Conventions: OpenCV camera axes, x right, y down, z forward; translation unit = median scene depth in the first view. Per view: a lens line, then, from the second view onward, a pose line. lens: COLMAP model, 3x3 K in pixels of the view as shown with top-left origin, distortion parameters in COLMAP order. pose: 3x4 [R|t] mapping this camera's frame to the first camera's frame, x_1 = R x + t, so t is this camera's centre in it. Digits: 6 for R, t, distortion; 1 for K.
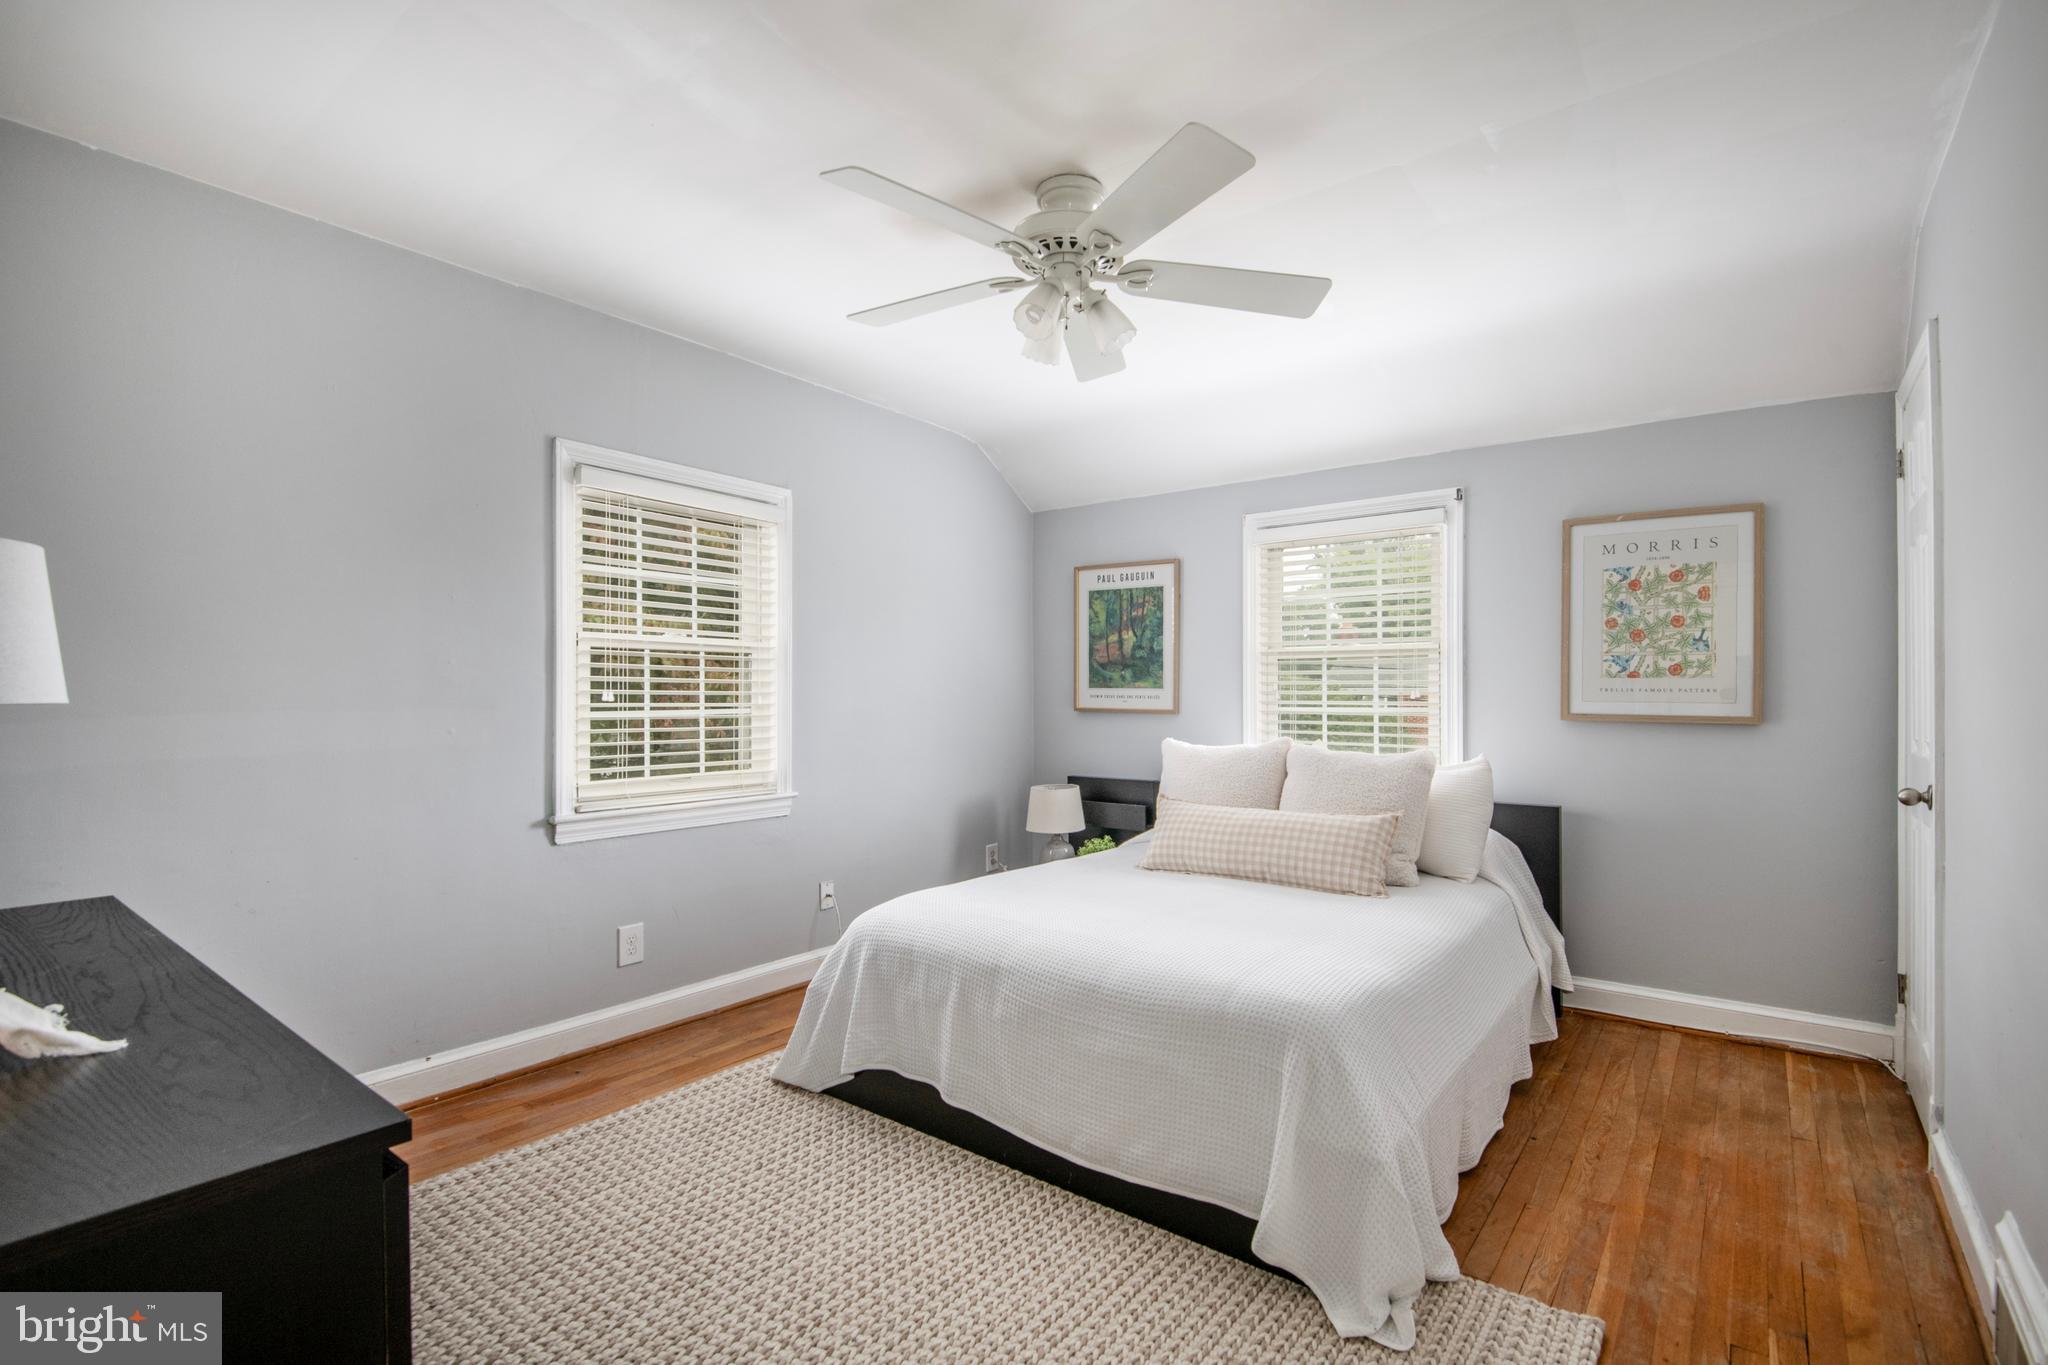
lens RADIAL K [[936.2, 0, 1023.5], [0, 936.2, 729.0], [0, 0, 1]] dist [0.018343, -0.021319]
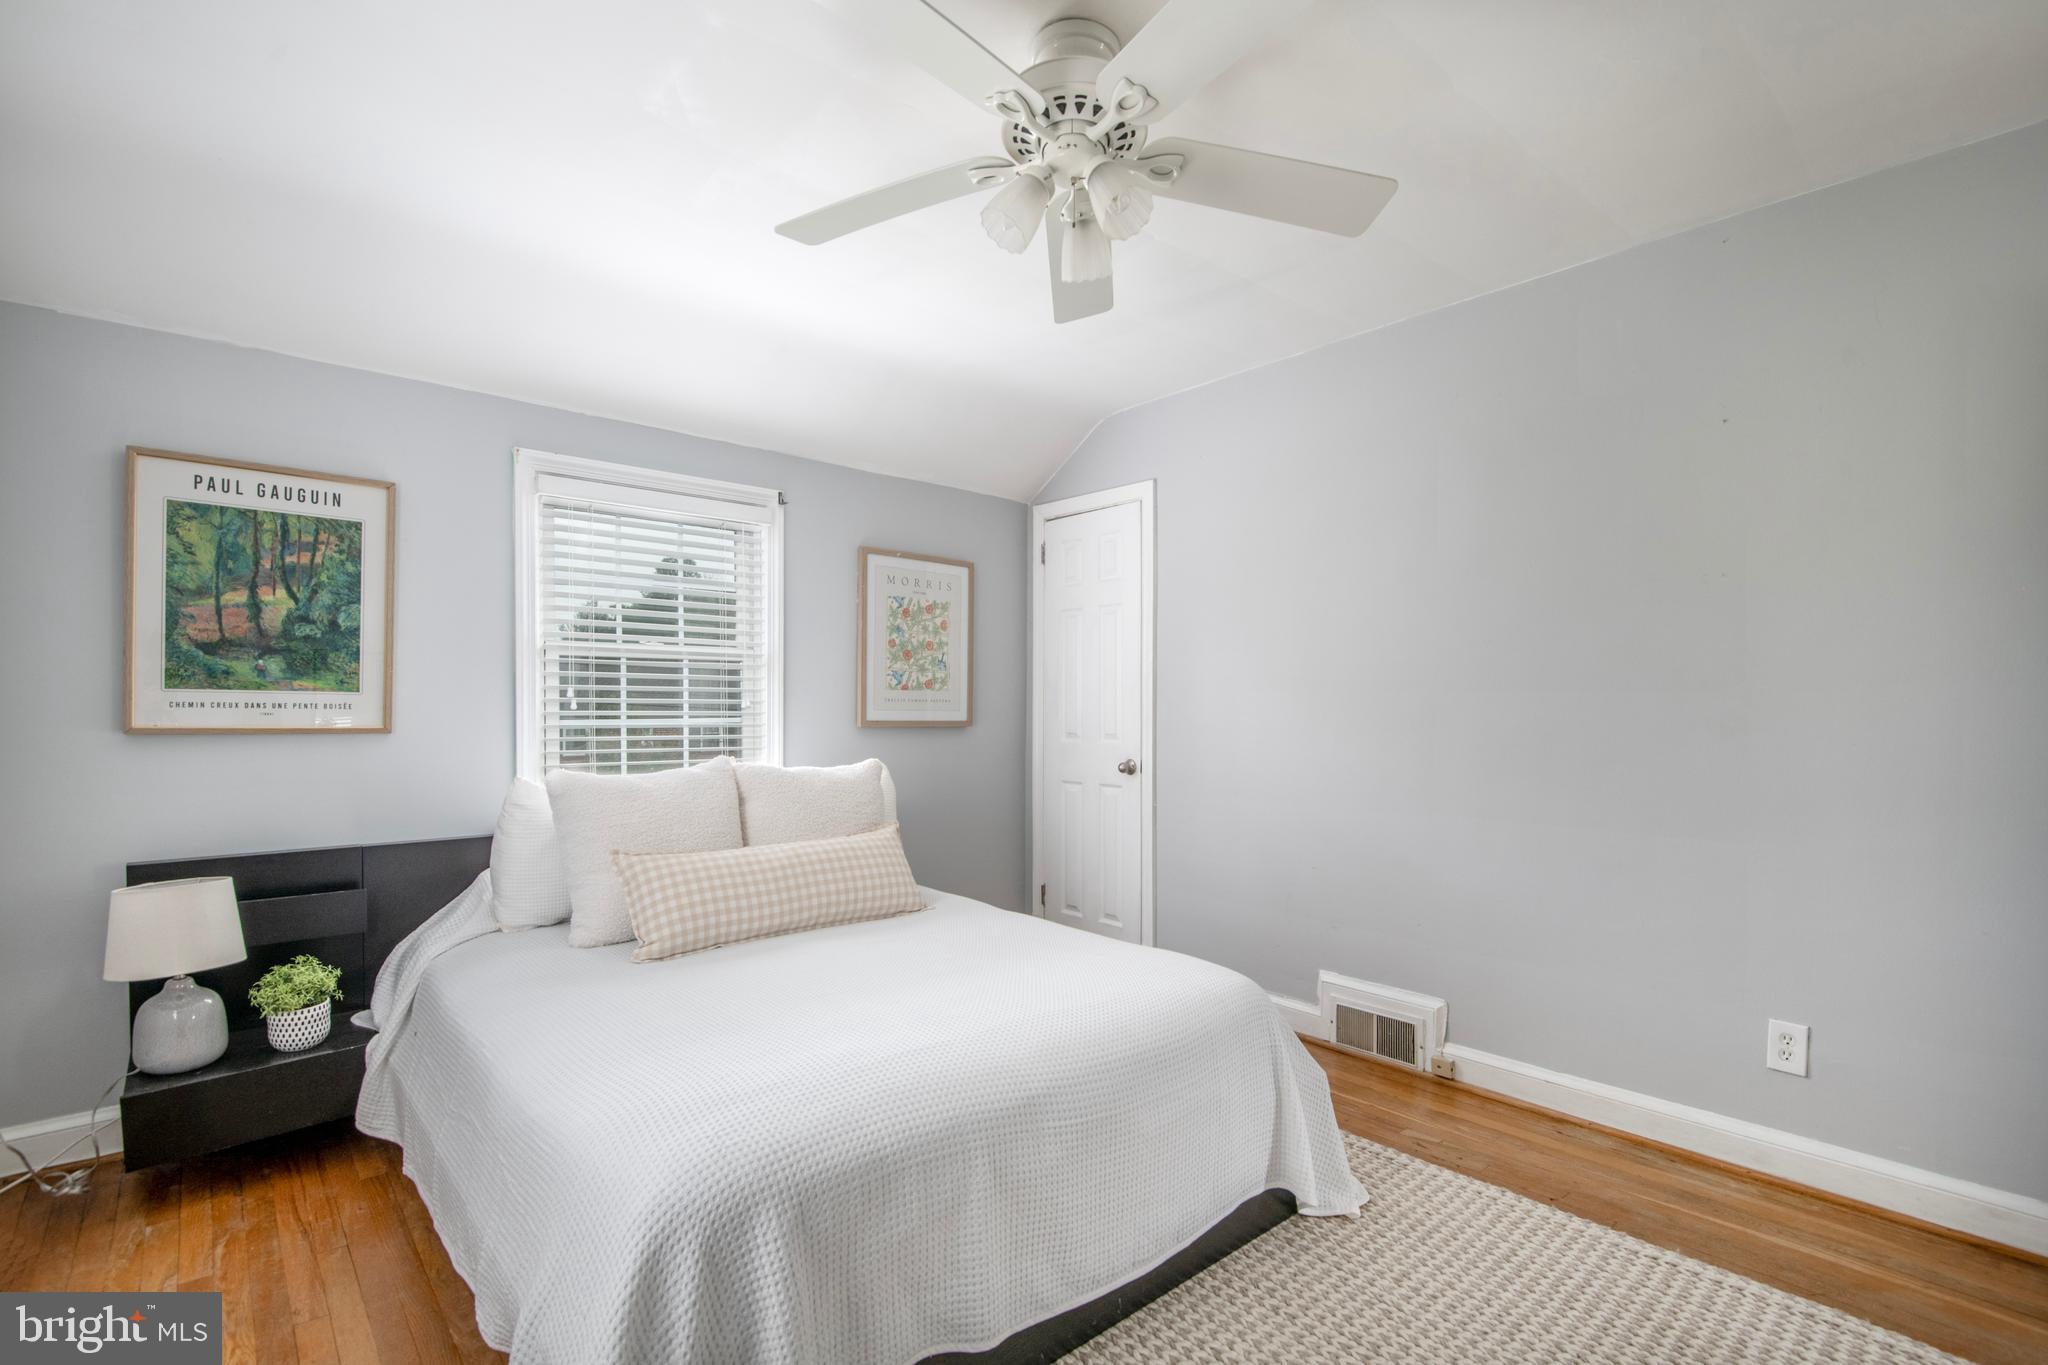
lens RADIAL K [[936.2, 0, 1023.5], [0, 936.2, 729.0], [0, 0, 1]] dist [0.018343, -0.021319]
pose [[0.184470, -0.026740, 0.982474, -0.368868], [0.031314, 0.999282, 0.021318, -0.019254], [-0.982339, 0.026832, 0.185175, 0.472535]]
